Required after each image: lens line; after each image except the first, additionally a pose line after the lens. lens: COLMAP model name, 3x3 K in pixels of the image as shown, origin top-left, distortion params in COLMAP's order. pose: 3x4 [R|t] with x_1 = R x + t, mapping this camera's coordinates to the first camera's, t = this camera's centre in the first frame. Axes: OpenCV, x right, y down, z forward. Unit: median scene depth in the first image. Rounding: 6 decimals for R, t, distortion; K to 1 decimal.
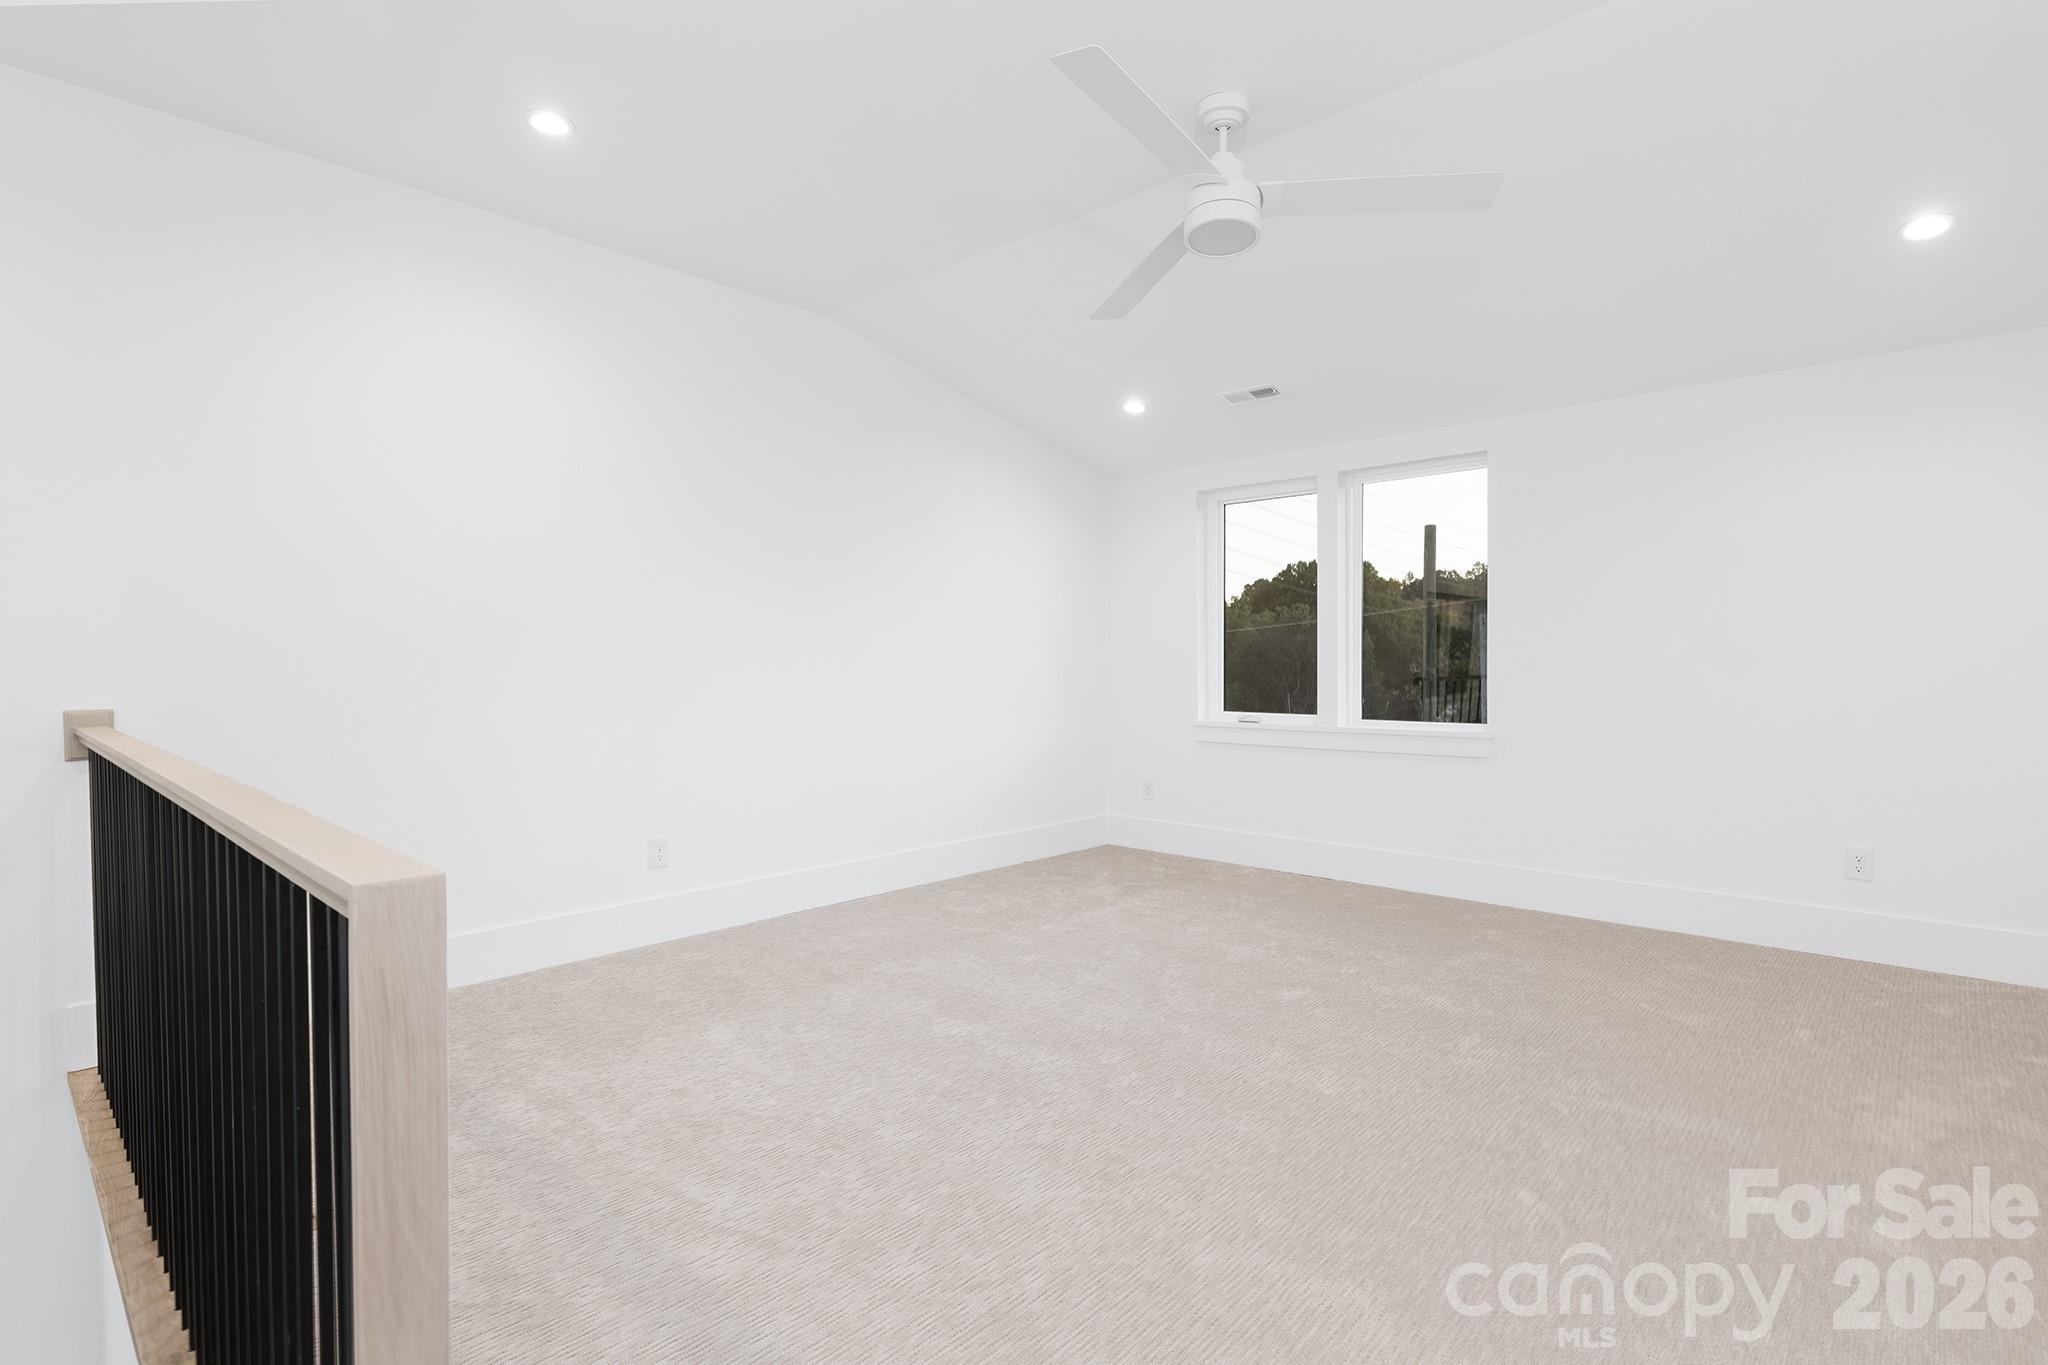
lens RADIAL K [[977.9, 0, 1025.5], [0, 977.9, 678.4], [0, 0, 1]] dist [-0.001738, 0.000122]
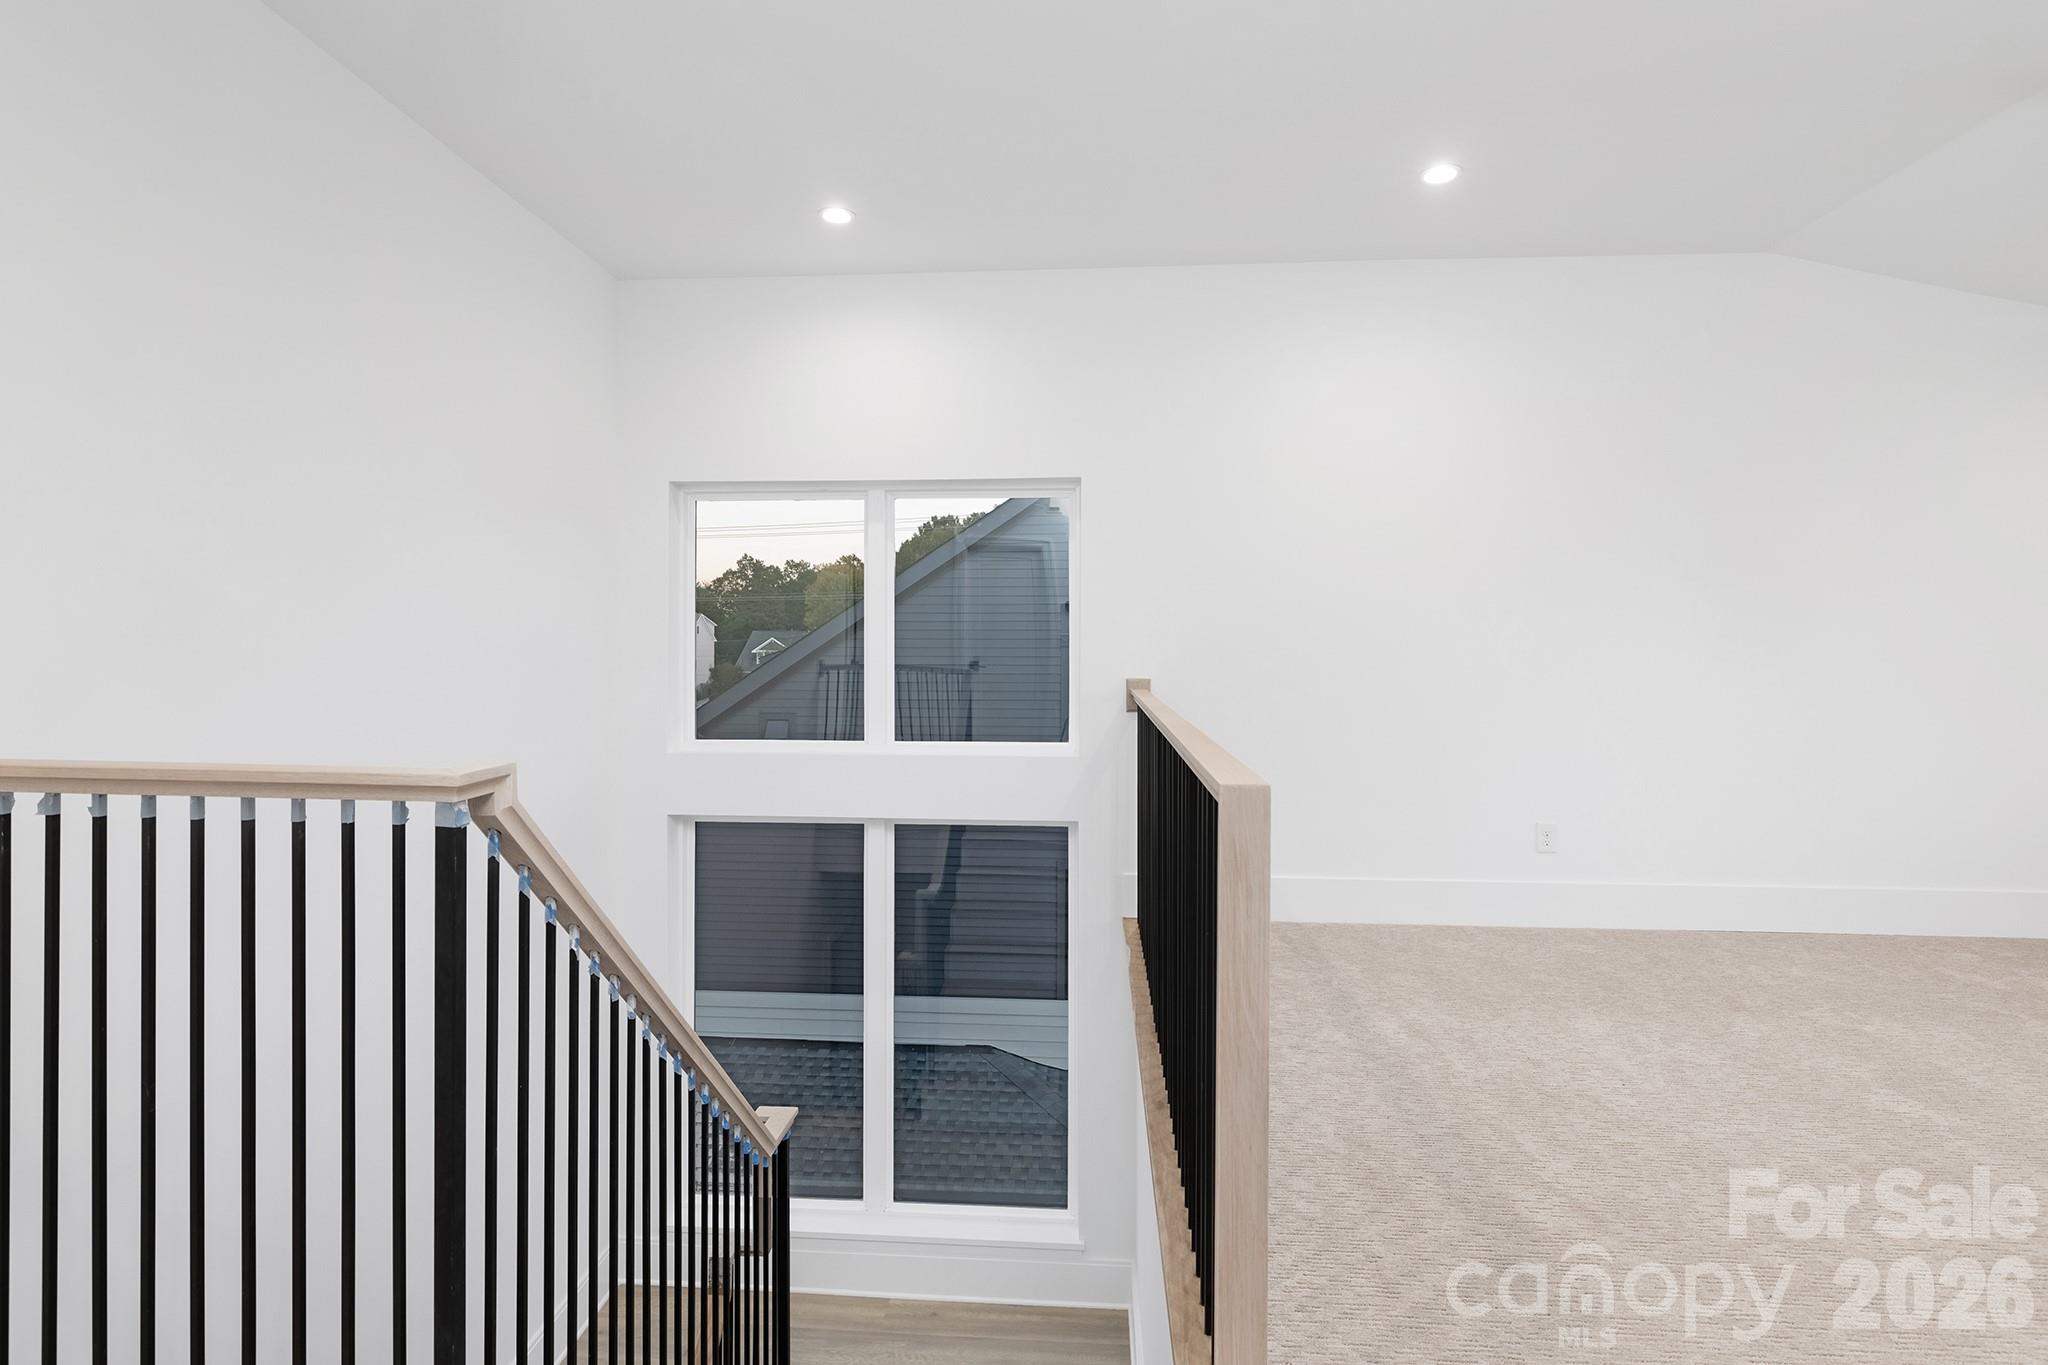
lens RADIAL K [[977.9, 0, 1024.5], [0, 977.9, 667.7], [0, 0, 1]] dist [-0.001738, 0.000122]
pose [[0.626435, 0.021320, -0.779182, 0.100726], [-0.019089, 0.999746, 0.012009, 0.001315], [0.779240, 0.007351, 0.626682, -0.075051]]
